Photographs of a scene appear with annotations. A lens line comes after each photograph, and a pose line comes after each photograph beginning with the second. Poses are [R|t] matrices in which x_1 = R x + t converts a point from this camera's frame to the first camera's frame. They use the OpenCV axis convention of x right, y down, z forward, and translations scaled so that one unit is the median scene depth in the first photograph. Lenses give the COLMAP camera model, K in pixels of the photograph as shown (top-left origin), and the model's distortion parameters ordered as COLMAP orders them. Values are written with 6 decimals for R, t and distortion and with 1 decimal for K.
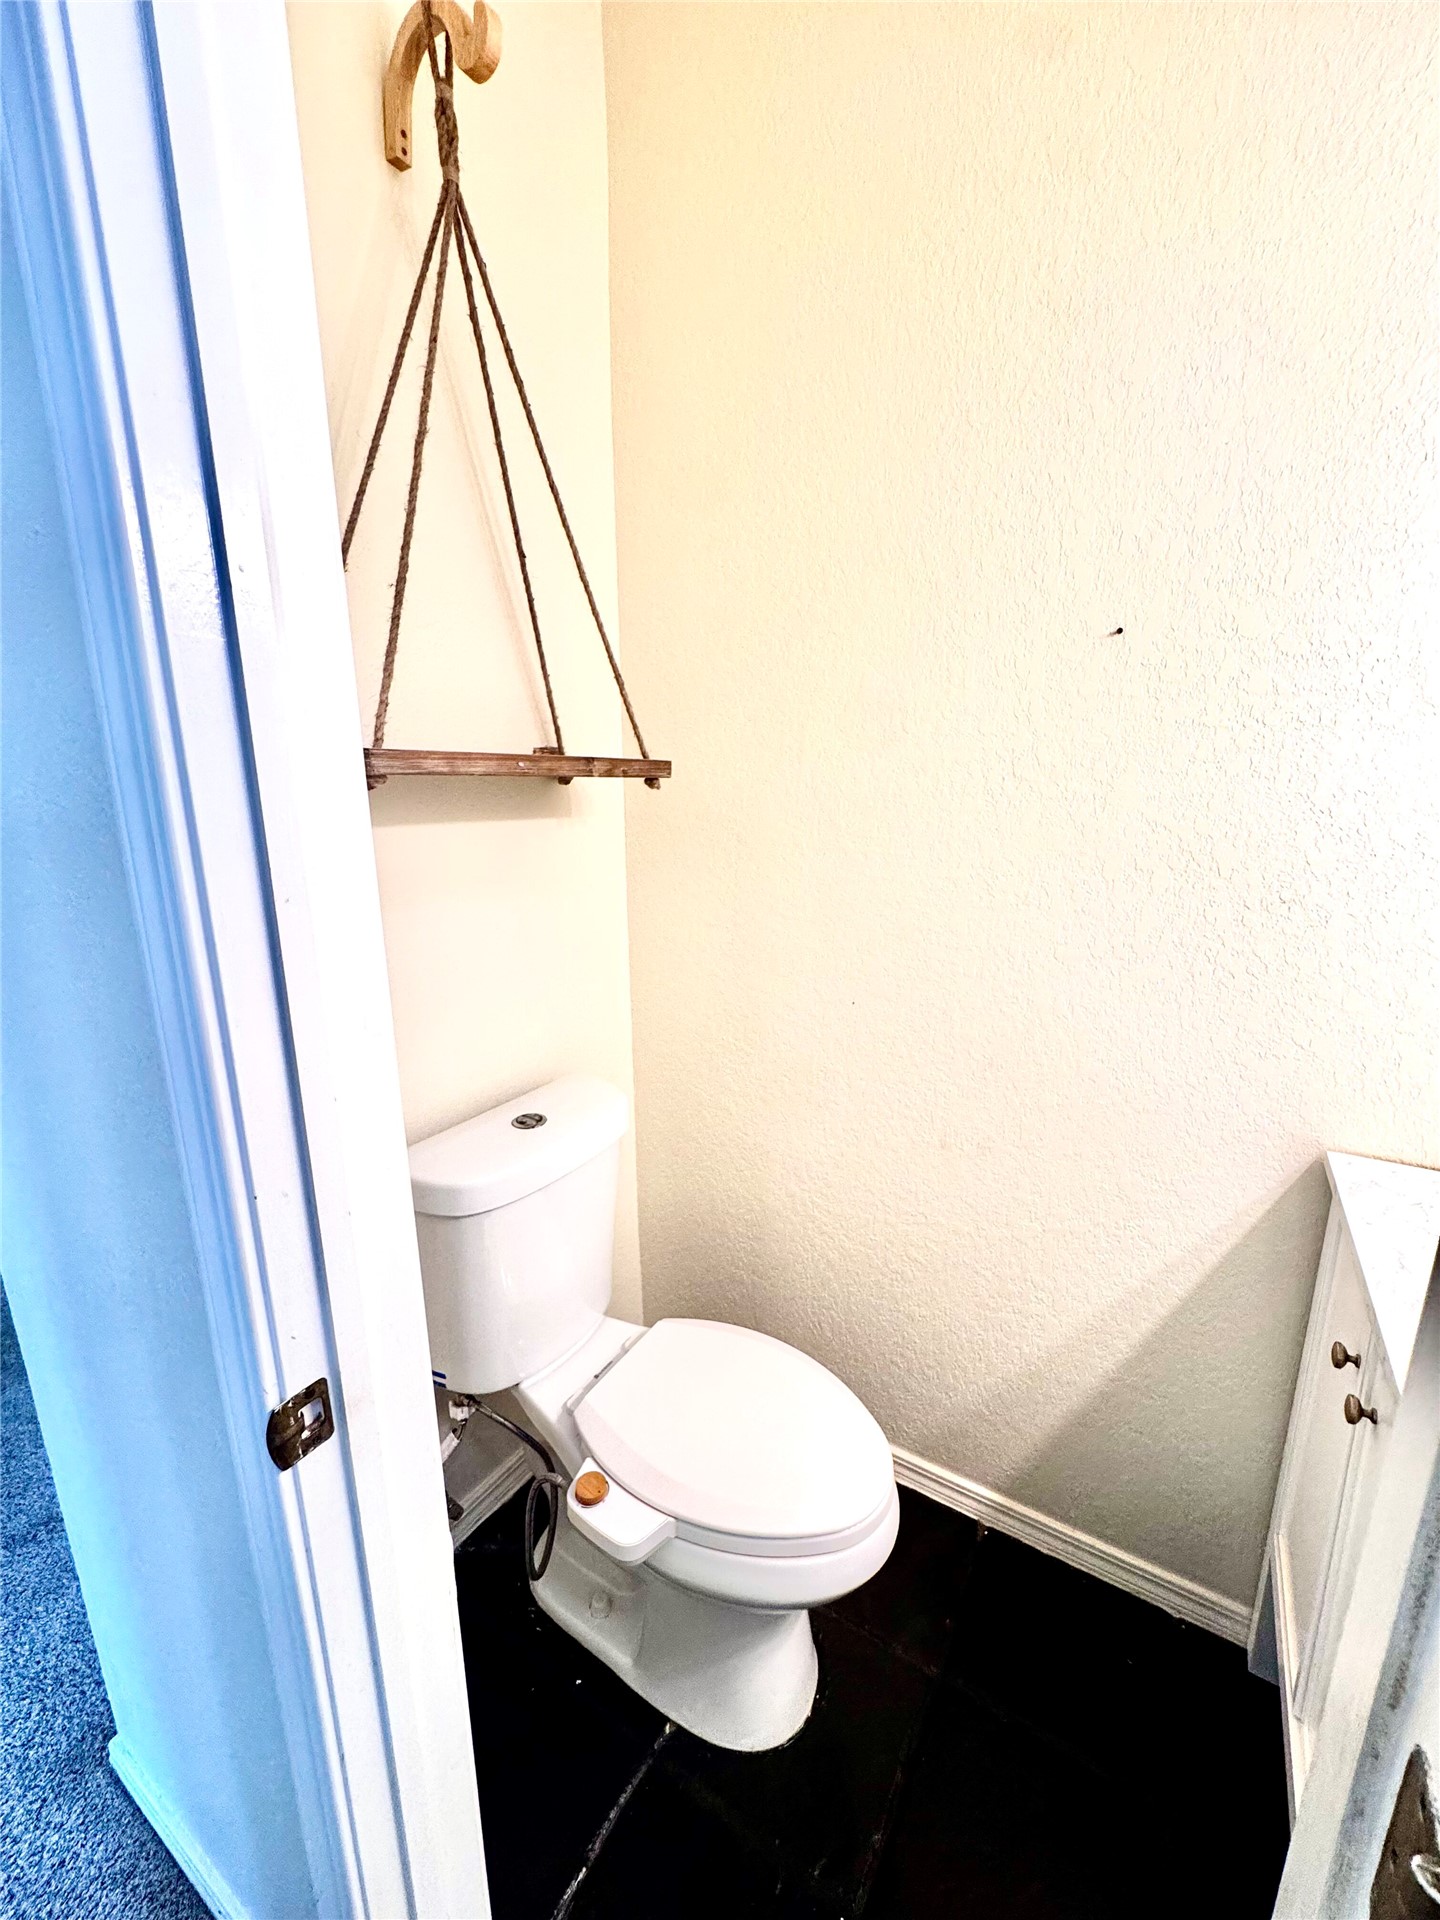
lens RADIAL K [[772.3, 0, 725.2], [0, 772.3, 960.7], [0, 0, 1]] dist [-0.004013, 0.000520]
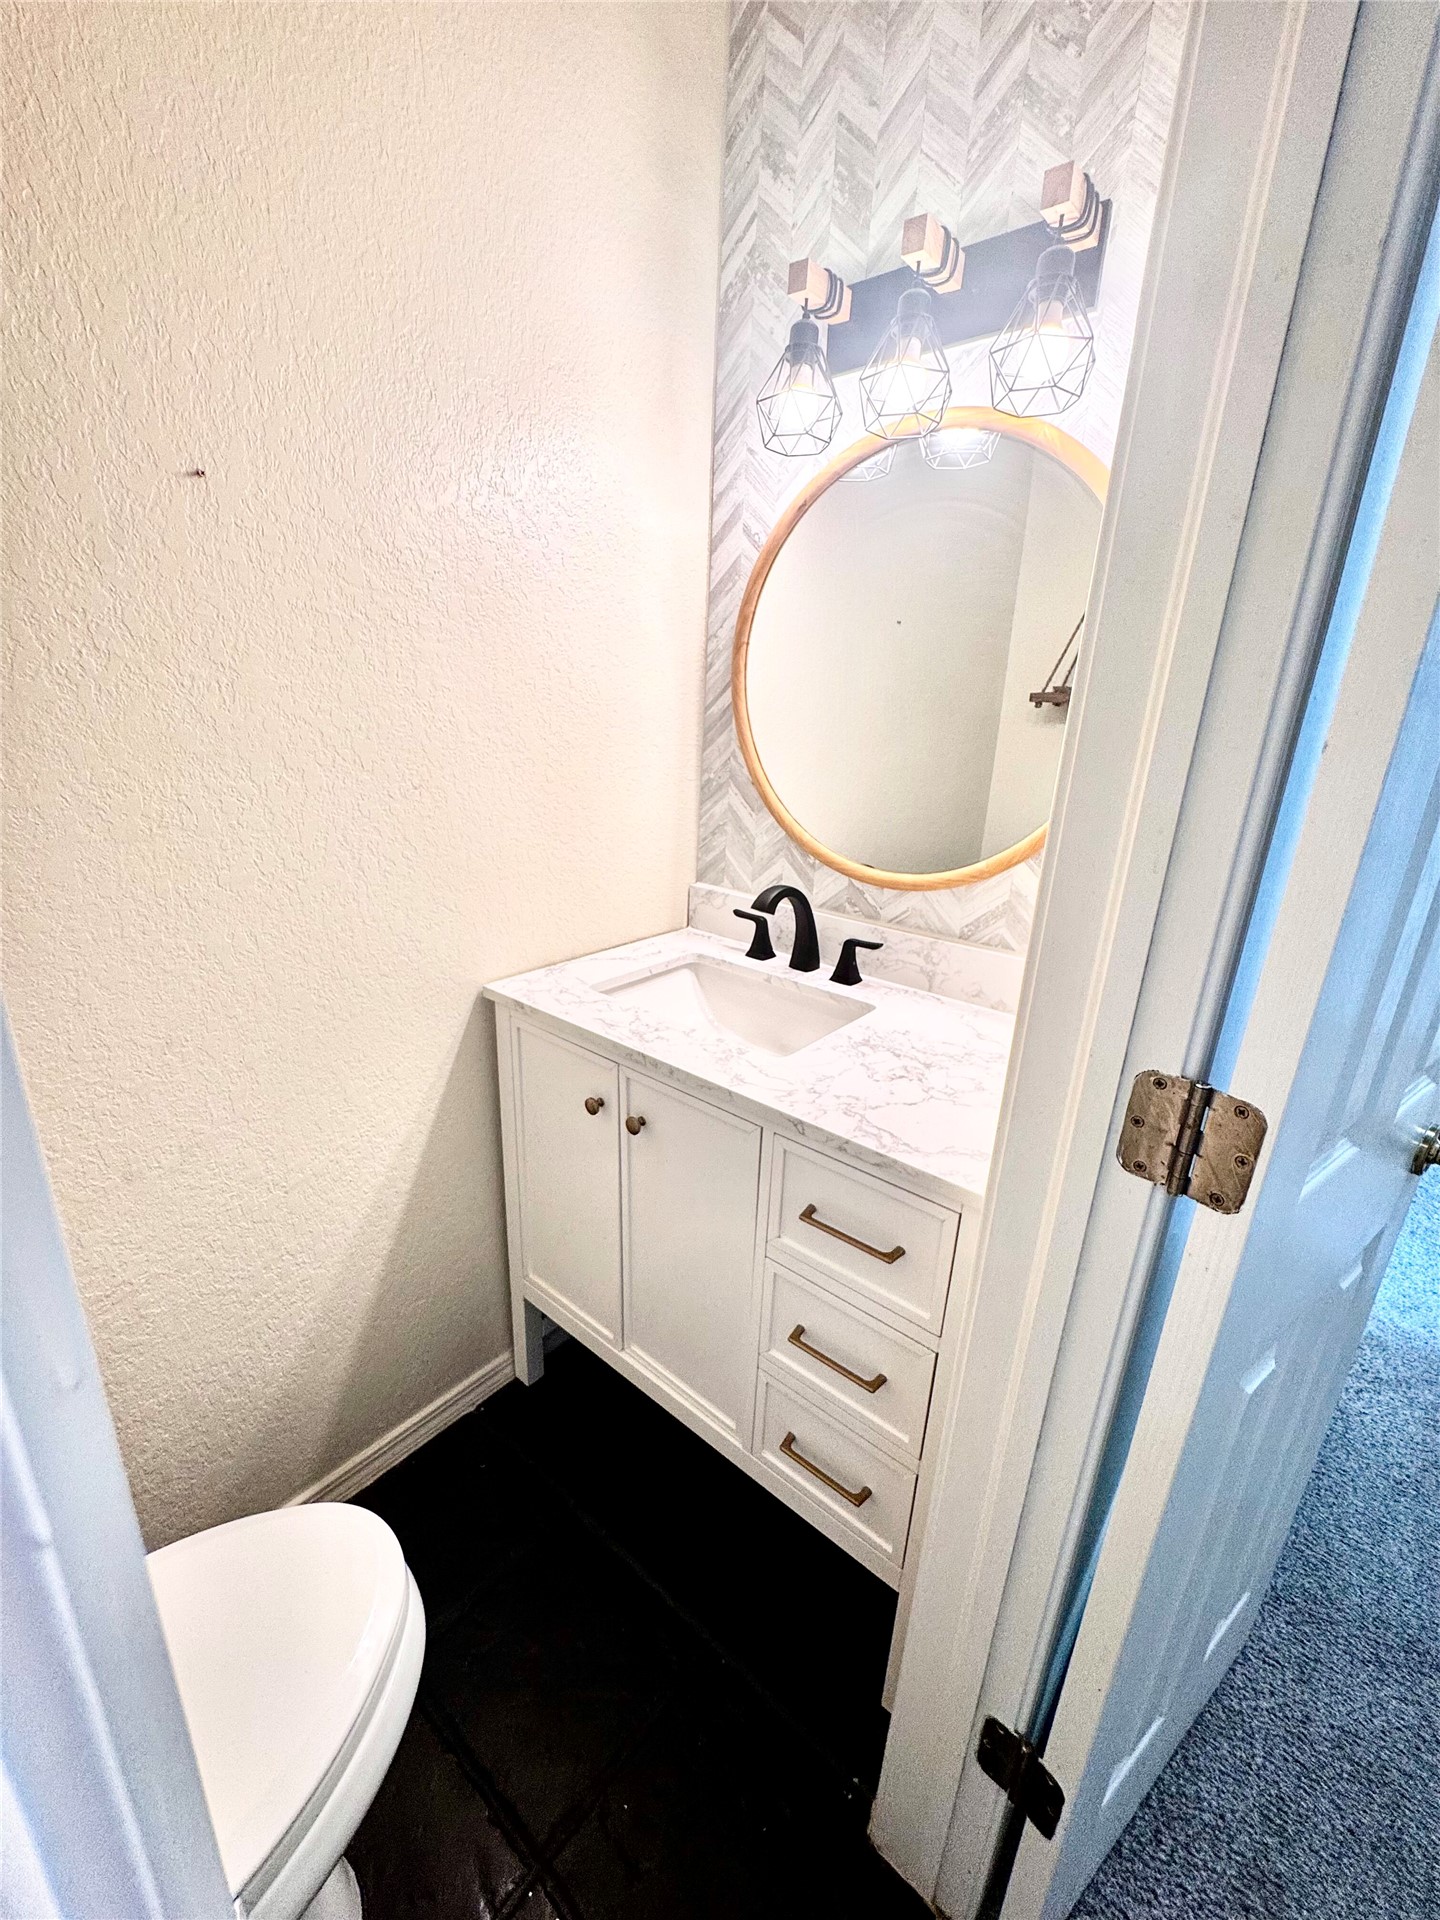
lens RADIAL K [[772.3, 0, 718.5], [0, 772.3, 962.9], [0, 0, 1]] dist [-0.004013, 0.000520]
pose [[0.139748, -0.296715, 0.944686, -0.330109], [0.188790, 0.944531, 0.268738, -0.051500], [-0.972023, 0.140792, 0.188013, 0.375881]]
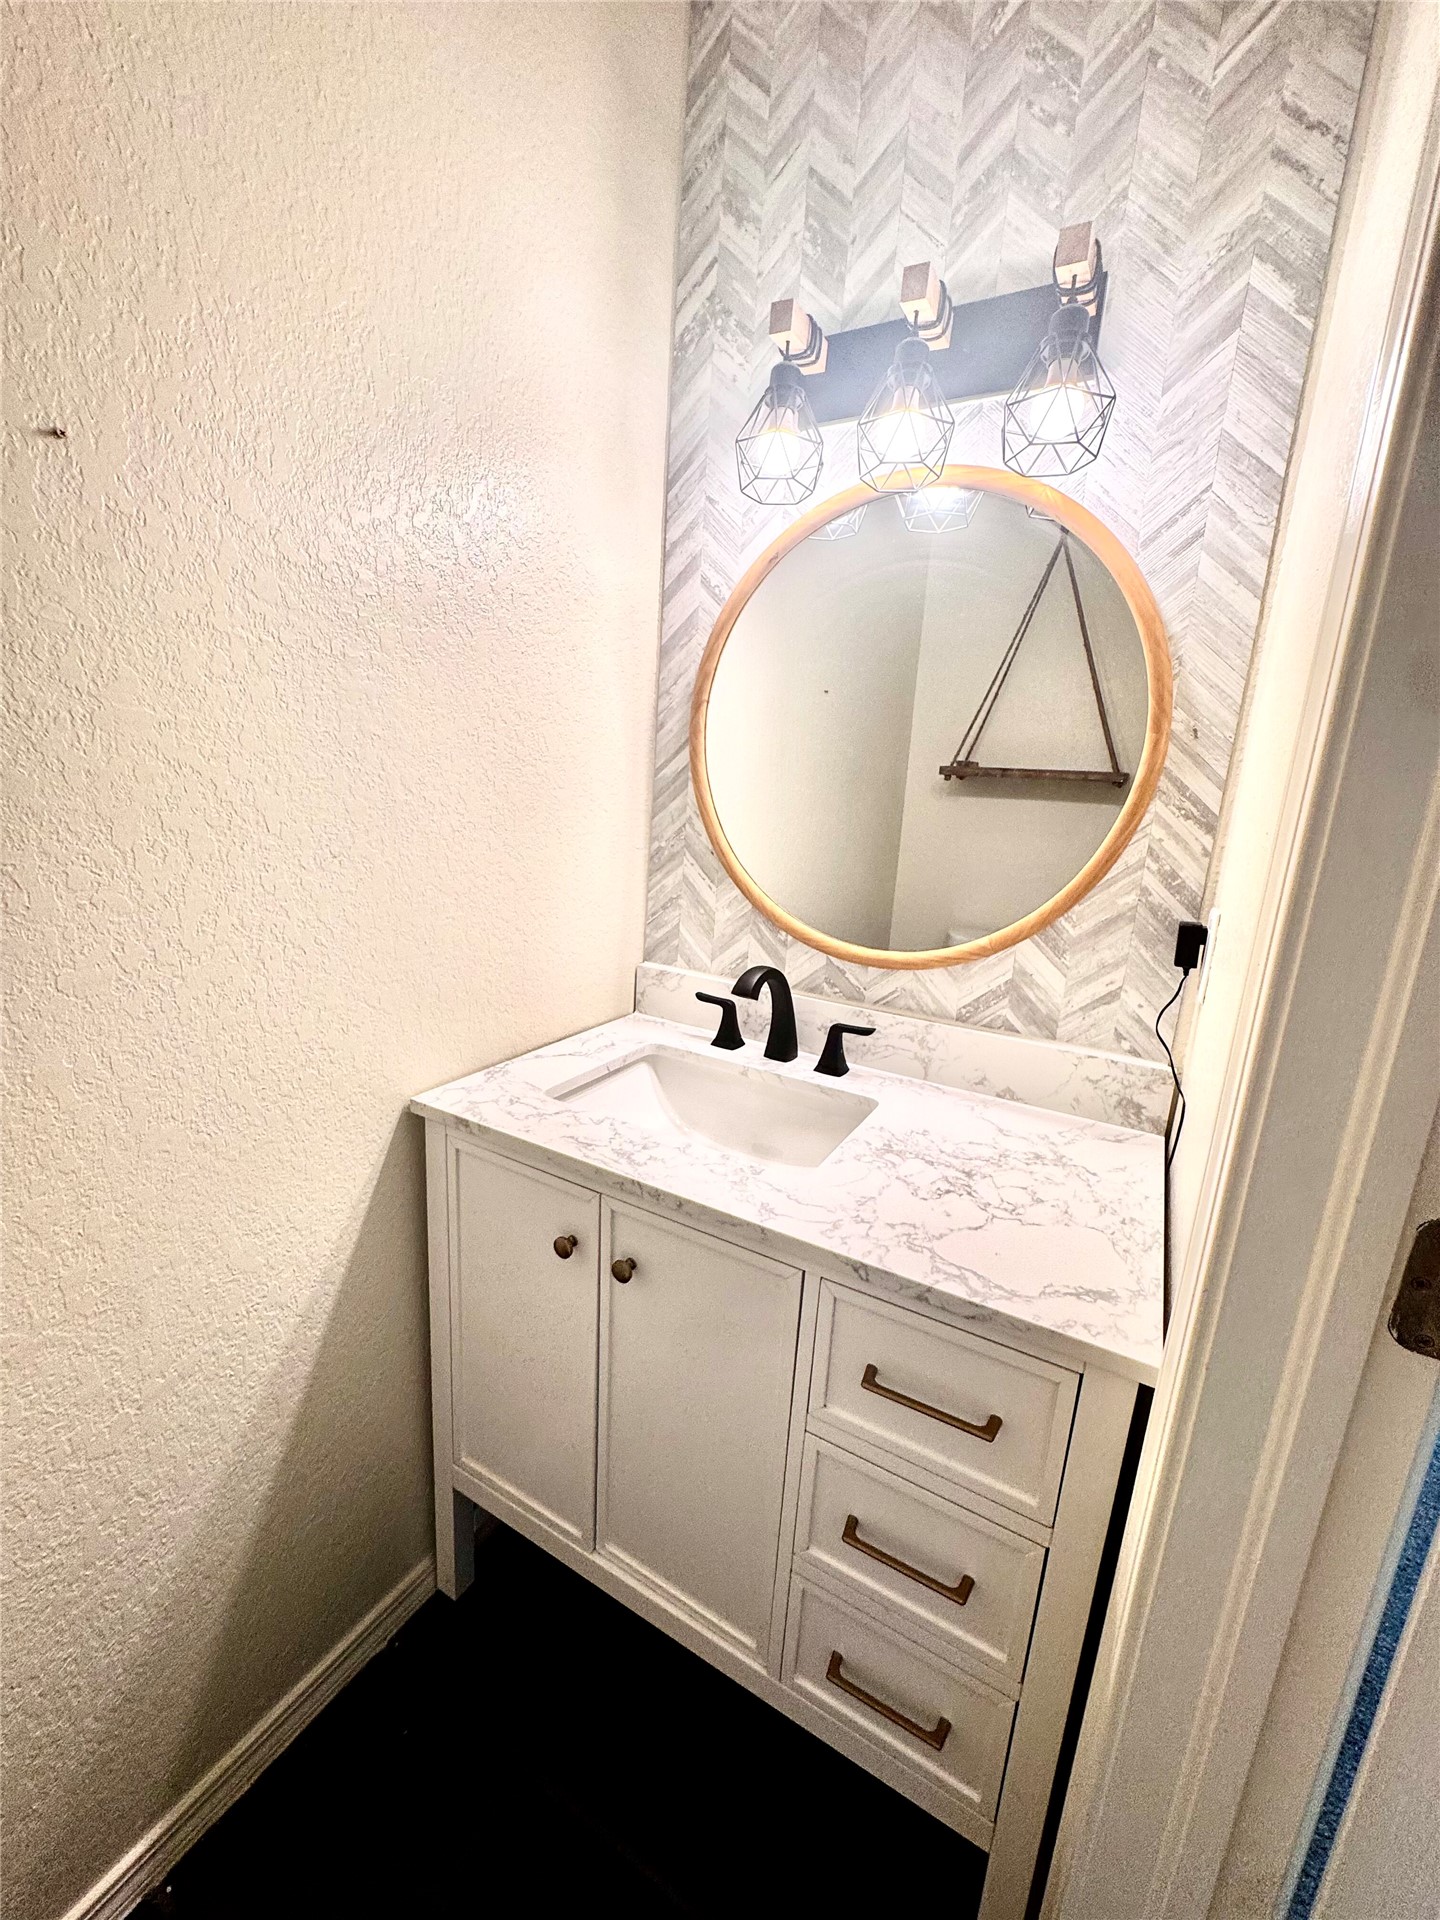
lens RADIAL K [[772.3, 0, 718.0], [0, 772.3, 962.5], [0, 0, 1]] dist [-0.004013, 0.000520]
pose [[-0.032969, -0.215396, 0.975970, -0.173980], [0.171932, 0.960721, 0.217839, -0.072492], [-0.984557, 0.174983, 0.005359, 0.550718]]
